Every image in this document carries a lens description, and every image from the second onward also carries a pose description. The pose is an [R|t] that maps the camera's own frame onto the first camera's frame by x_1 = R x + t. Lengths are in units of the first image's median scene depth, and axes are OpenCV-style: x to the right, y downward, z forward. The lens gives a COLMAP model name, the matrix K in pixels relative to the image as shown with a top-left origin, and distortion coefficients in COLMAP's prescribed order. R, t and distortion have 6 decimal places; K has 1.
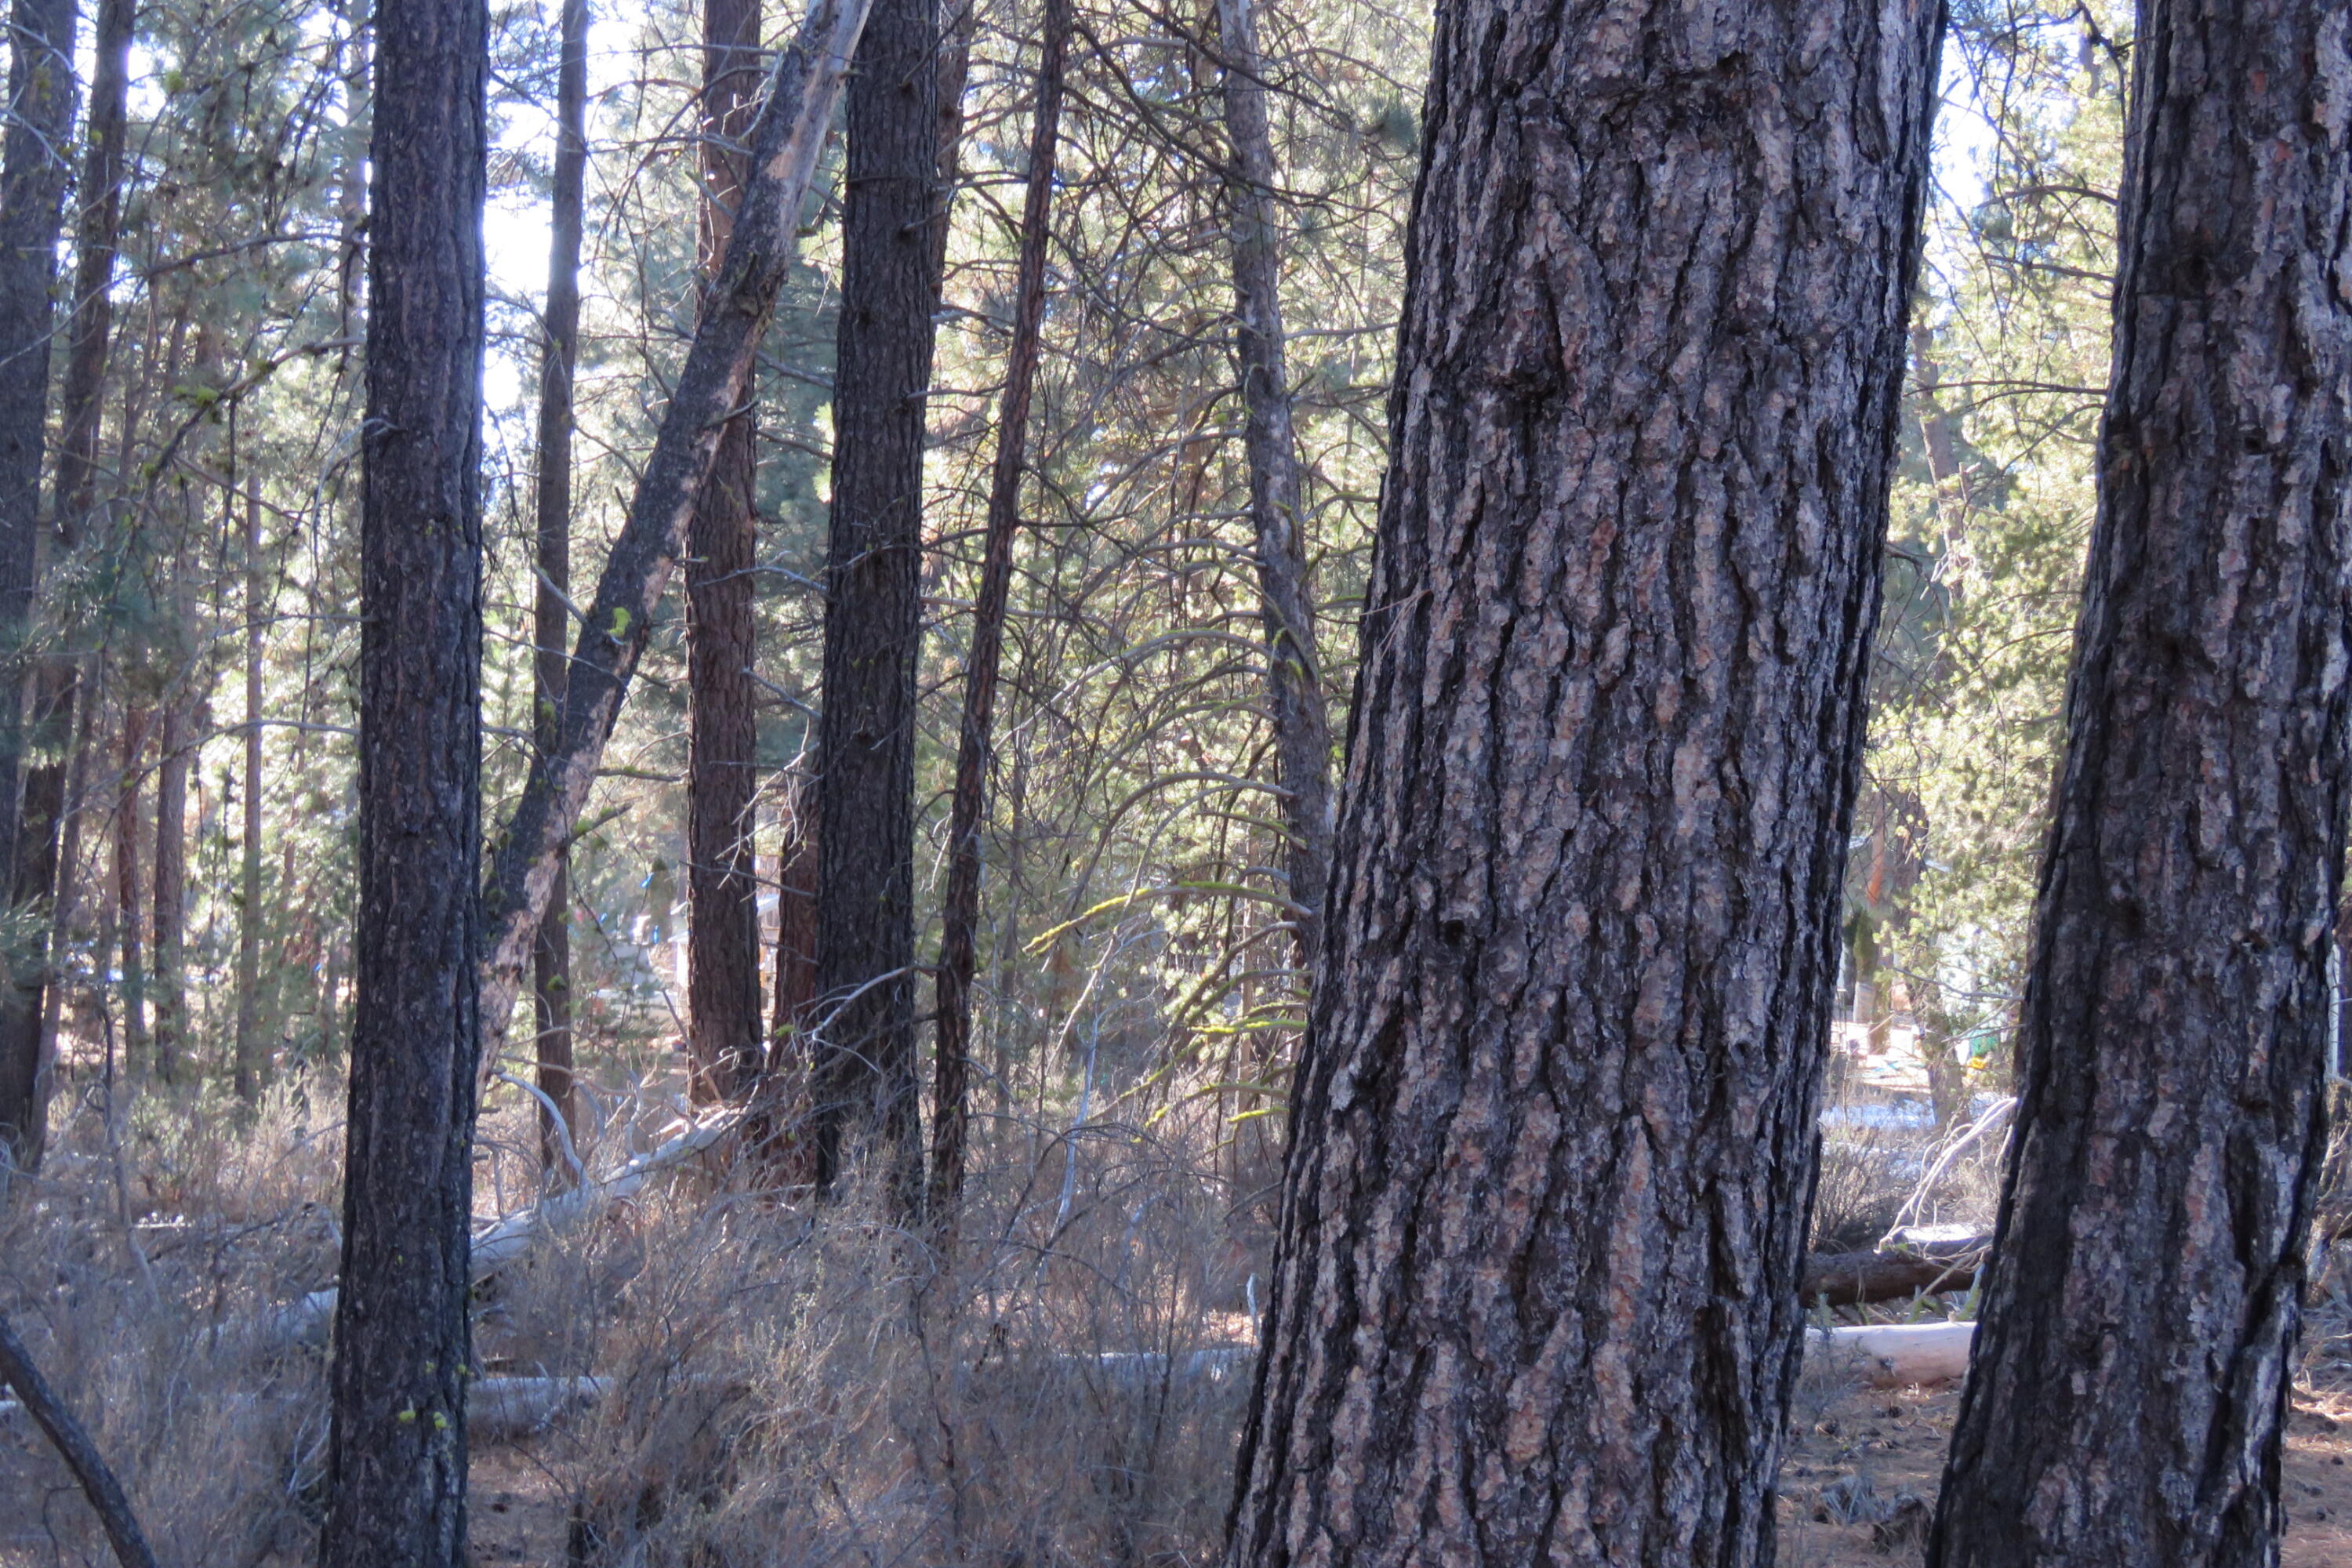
lens RADIAL K [[4171.5, 0, 1176.0], [0, 4171.5, 784.0], [0, 0, 1]] dist [0.015067, 0.123140]
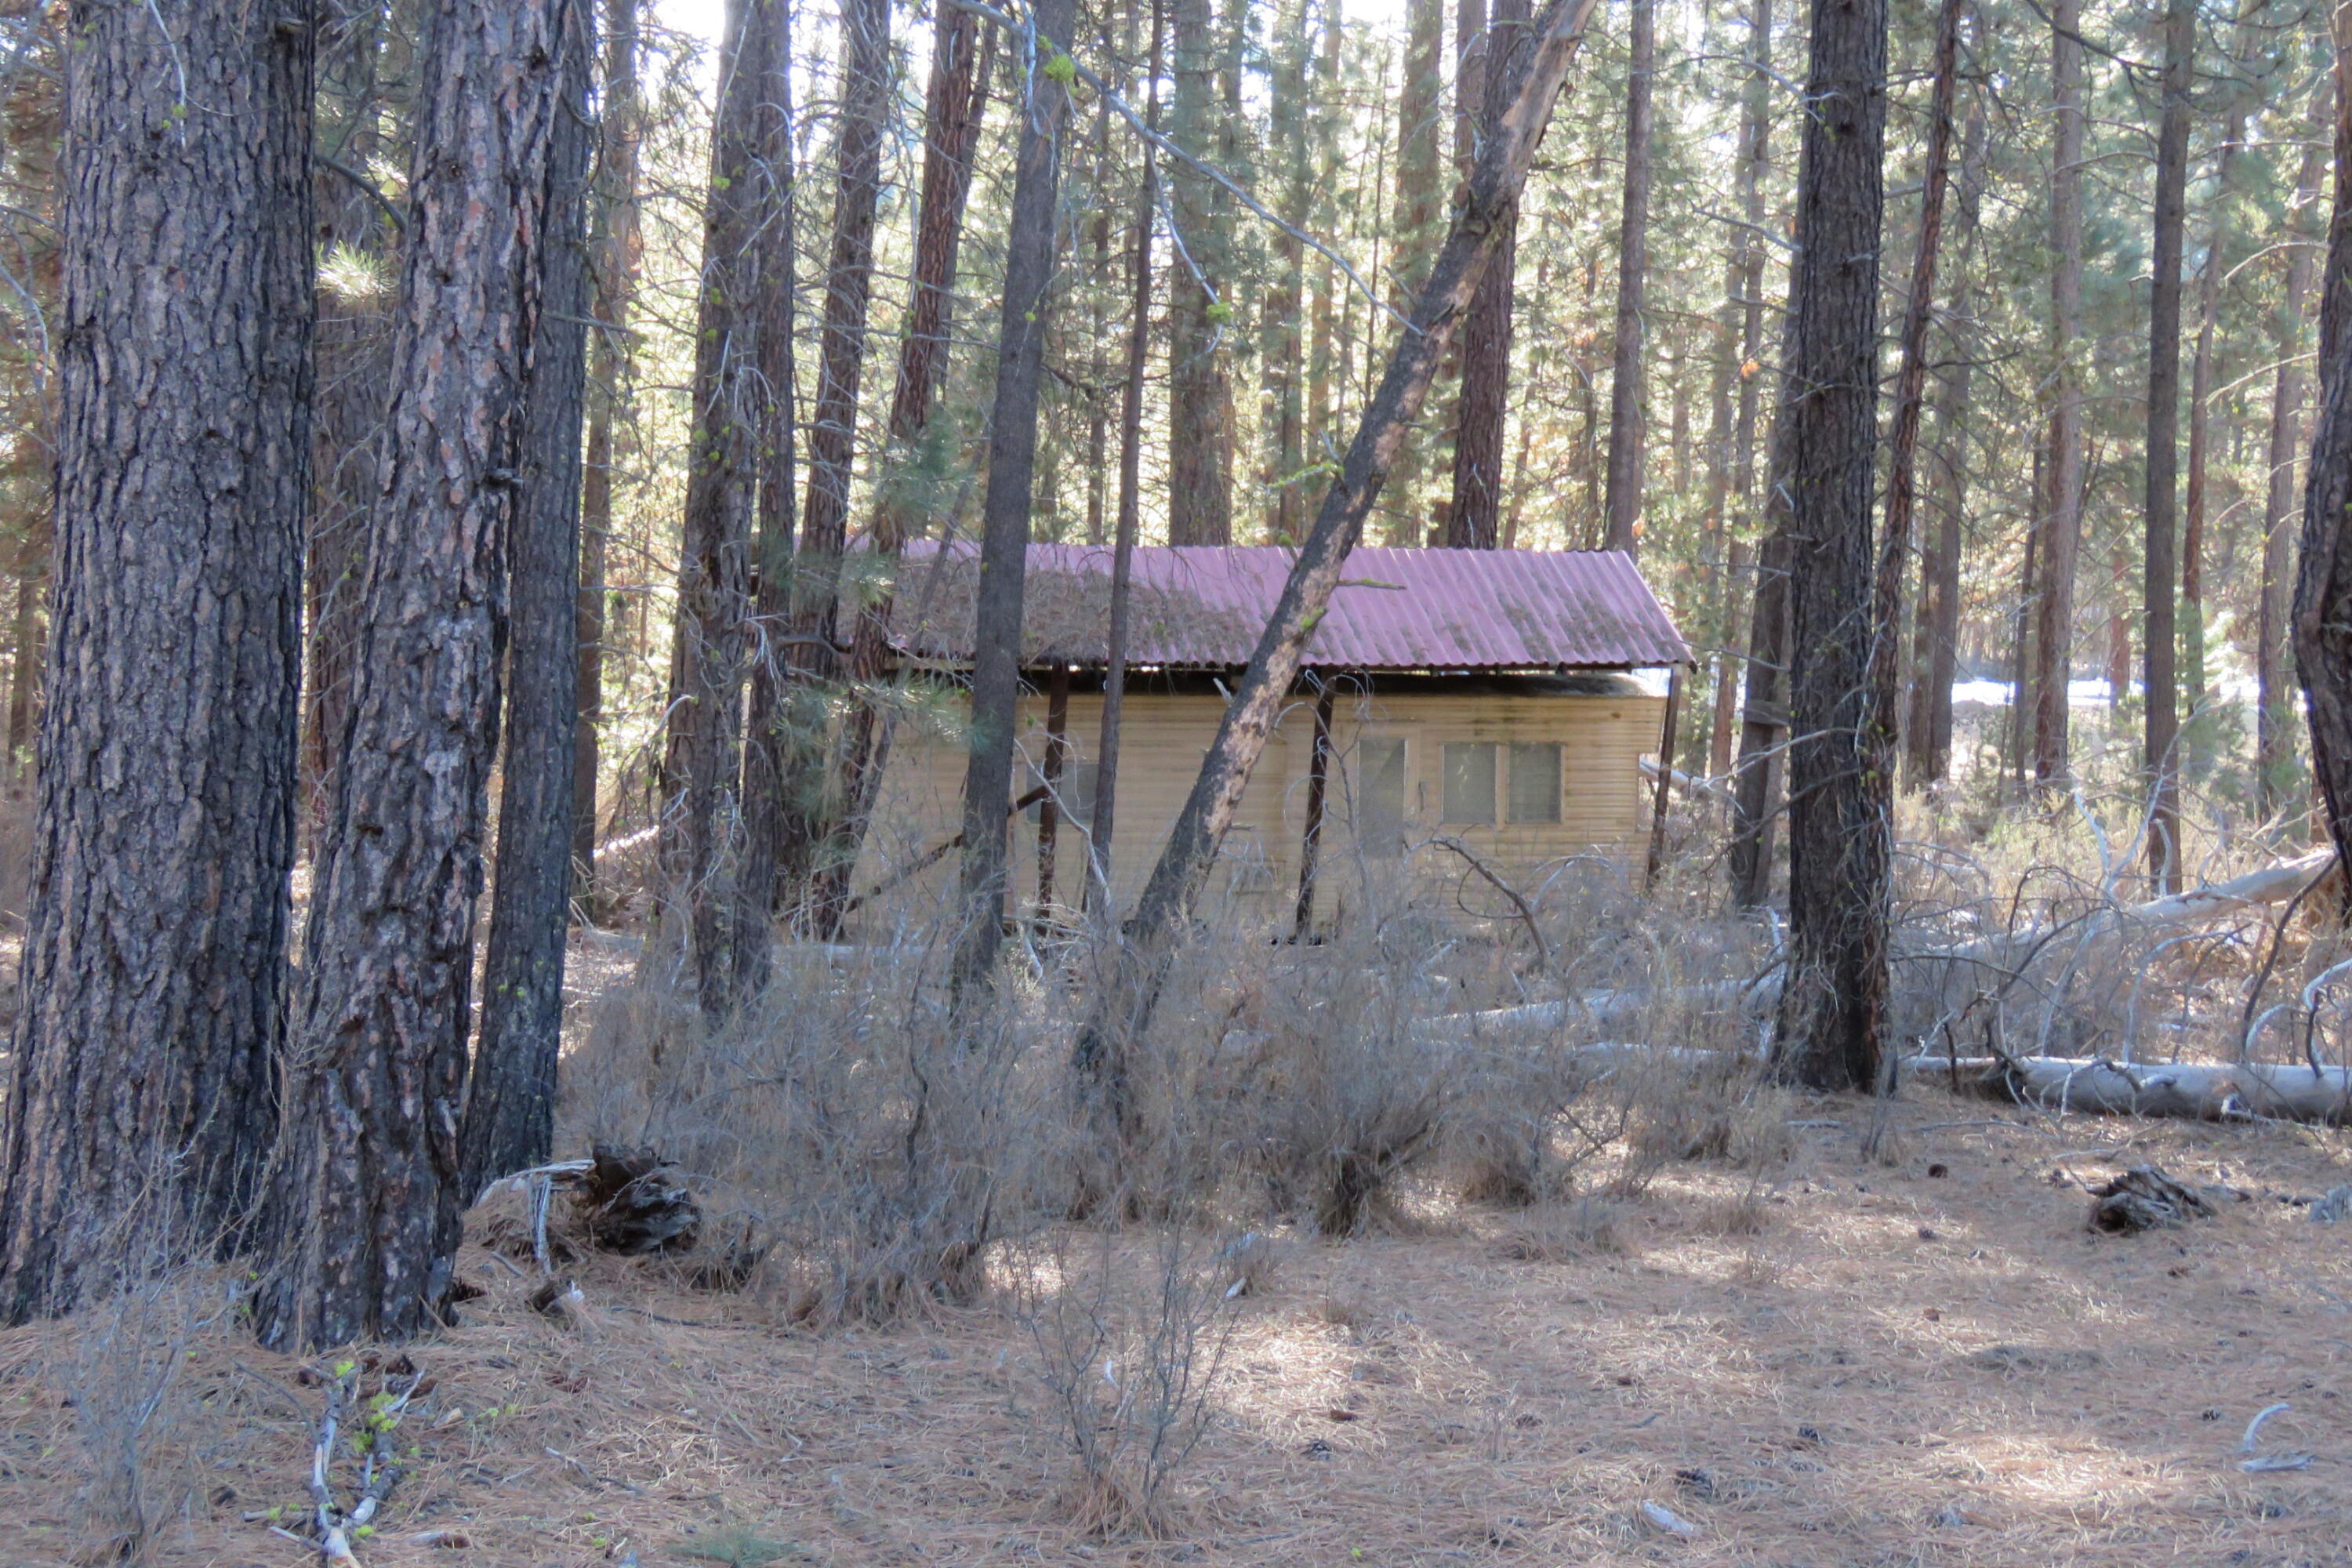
lens RADIAL K [[4171.5, 0, 1176.0], [0, 4171.5, 784.0], [0, 0, 1]] dist [0.015067, 0.123140]
pose [[0.806753, 0.032333, -0.590003, 1.810588], [0.006490, 0.997957, 0.063565, -0.070462], [0.590853, -0.055110, 0.804895, -0.377308]]
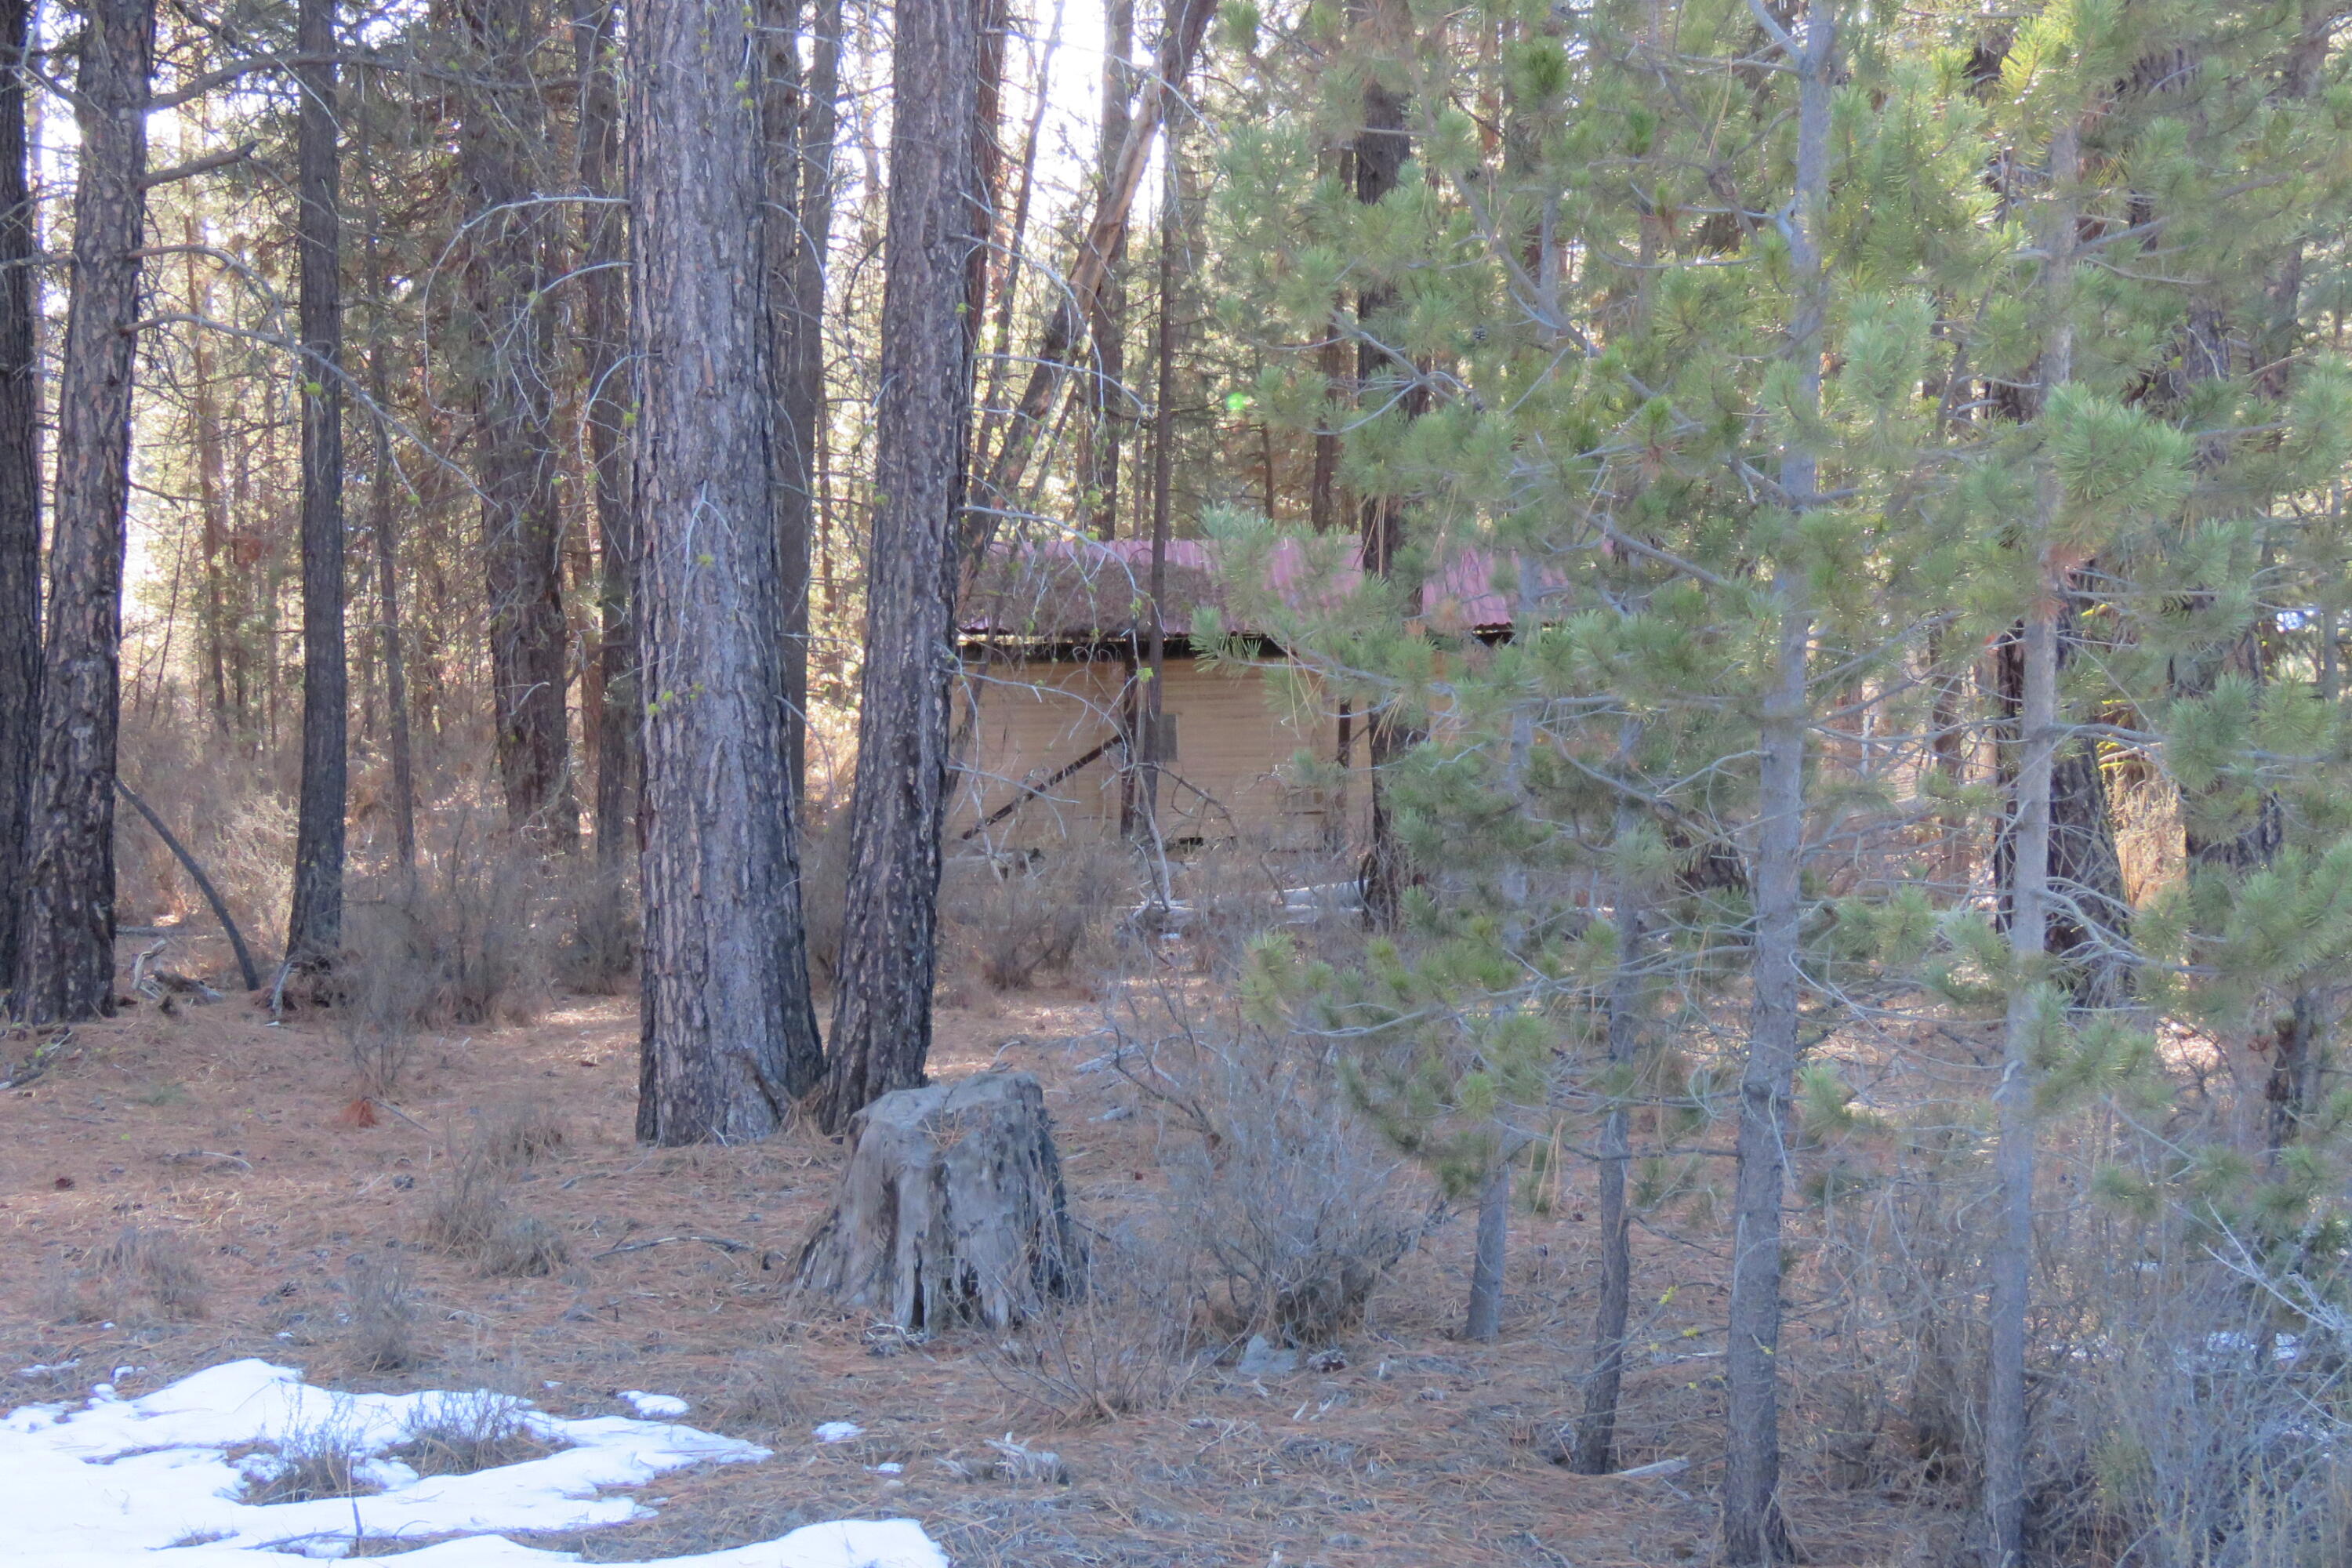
lens RADIAL K [[4217.6, 0, 1176.0], [0, 4217.6, 784.0], [0, 0, 1]] dist [0.000237, -0.108310]
pose [[0.698098, 0.020817, -0.715700, 4.136153], [0.043737, 0.996471, 0.071645, -0.156801], [0.714665, -0.081318, 0.694724, -1.089746]]
